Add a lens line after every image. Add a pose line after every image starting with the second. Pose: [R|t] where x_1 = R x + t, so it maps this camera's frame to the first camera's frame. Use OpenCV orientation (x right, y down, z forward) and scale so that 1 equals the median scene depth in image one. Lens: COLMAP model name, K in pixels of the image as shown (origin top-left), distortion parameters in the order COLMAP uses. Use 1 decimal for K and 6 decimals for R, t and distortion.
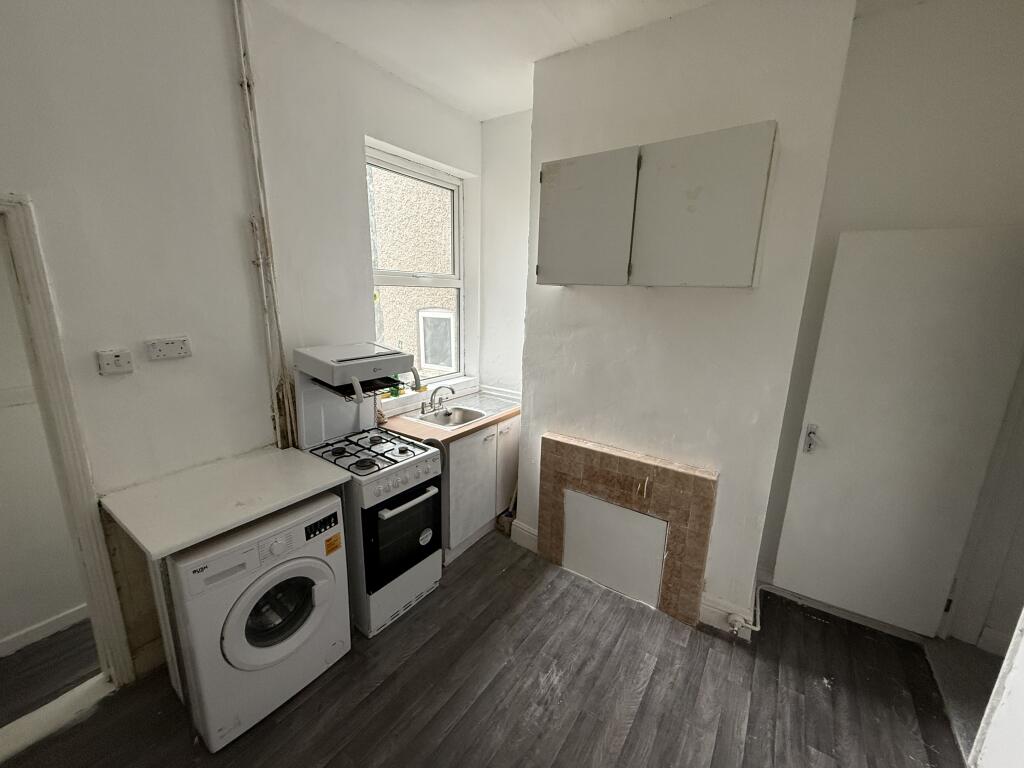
lens RADIAL K [[405.4, 0, 509.6], [0, 405.4, 385.8], [0, 0, 1]] dist [-0.000328, 0.000114]
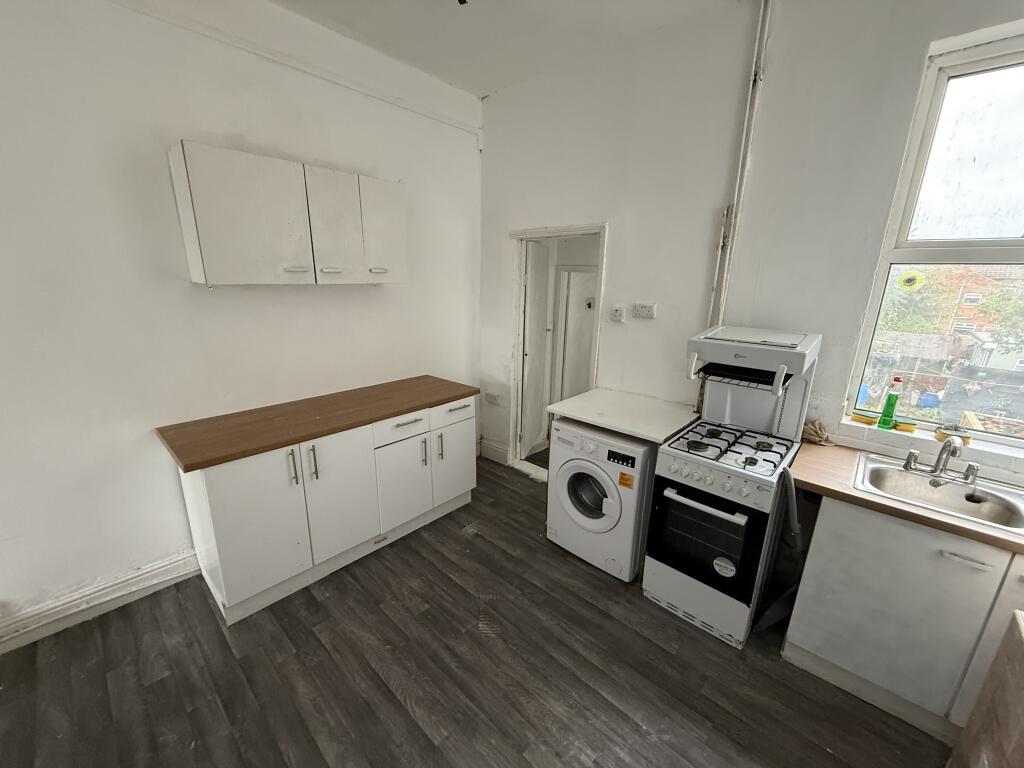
lens RADIAL K [[405.4, 0, 509.6], [0, 405.4, 385.8], [0, 0, 1]] dist [-0.000328, 0.000114]
pose [[-0.128328, 0.239138, -0.962468, 0.593526], [-0.246724, 0.932282, 0.264534, -0.087675], [0.960551, 0.271411, -0.060637, 0.567648]]
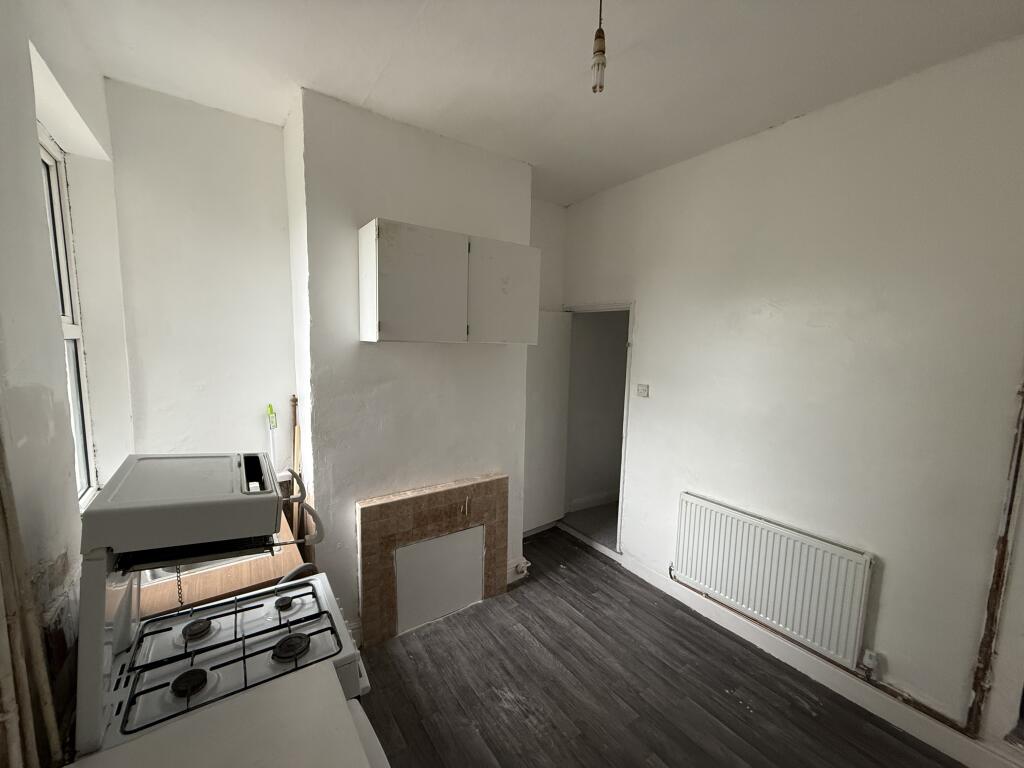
lens RADIAL K [[405.4, 0, 509.6], [0, 405.4, 385.8], [0, 0, 1]] dist [-0.000328, 0.000114]
pose [[0.340438, -0.125263, 0.931886, -0.729006], [0.197586, 0.978488, 0.059345, -0.150446], [-0.919272, 0.163925, 0.357864, 0.418831]]
